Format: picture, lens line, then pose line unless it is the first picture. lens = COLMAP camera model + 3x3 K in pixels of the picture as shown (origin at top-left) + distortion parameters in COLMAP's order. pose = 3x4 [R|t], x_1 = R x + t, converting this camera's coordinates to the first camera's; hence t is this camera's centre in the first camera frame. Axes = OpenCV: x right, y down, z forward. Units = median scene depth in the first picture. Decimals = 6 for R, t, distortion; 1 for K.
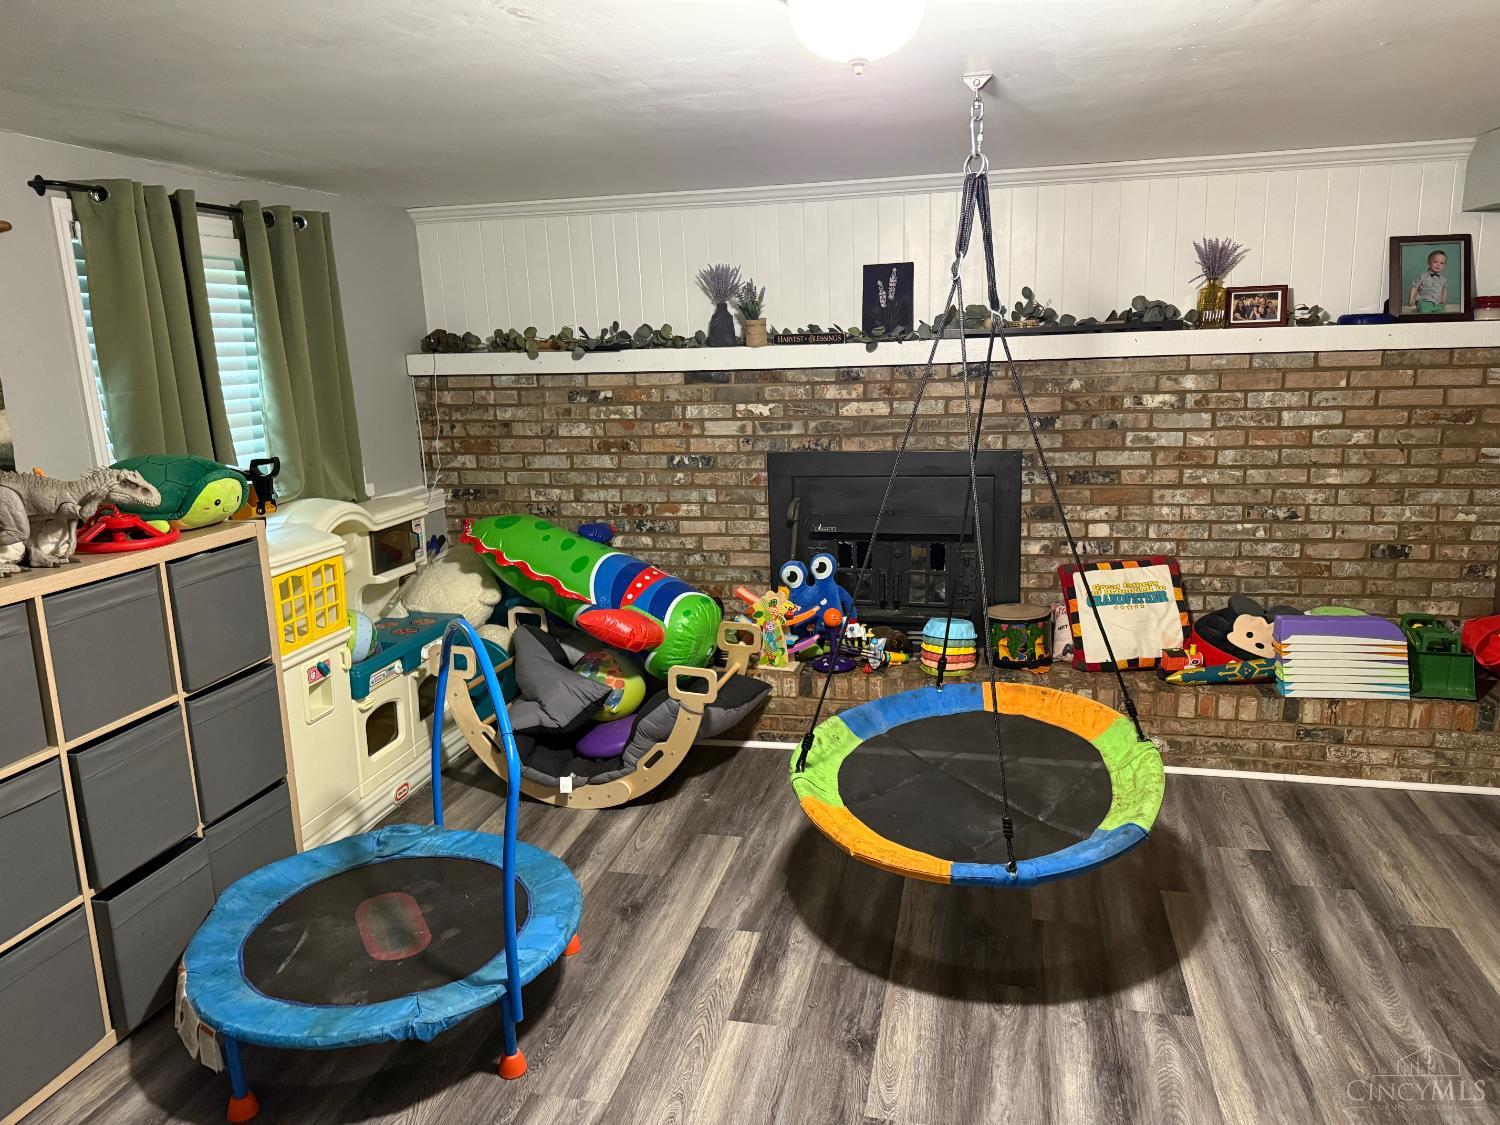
lens RADIAL K [[1060.2, 0, 736.2], [0, 1060.2, 561.2], [0, 0, 1]] dist [0.077965, -0.114855]
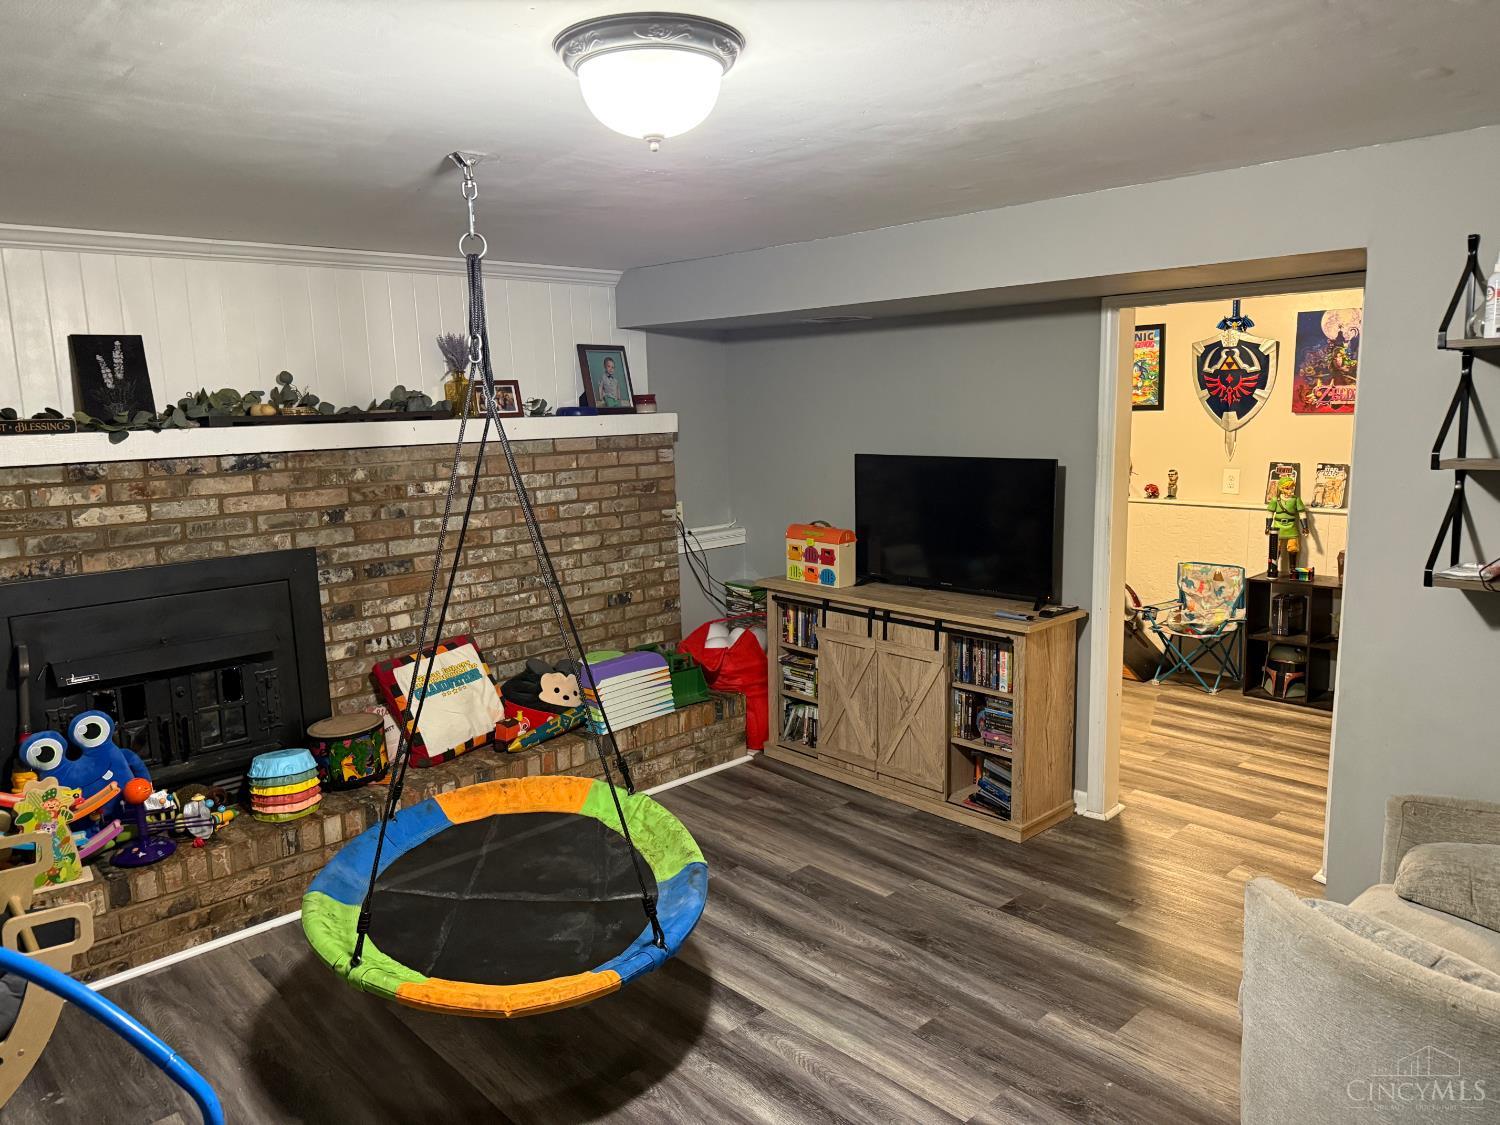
lens RADIAL K [[1060.2, 0, 736.2], [0, 1060.2, 561.2], [0, 0, 1]] dist [0.077965, -0.114855]
pose [[0.527297, -0.108562, 0.842717, -0.321058], [0.180438, 0.983490, 0.013795, -0.042537], [-0.830301, 0.144784, 0.538180, 0.222761]]
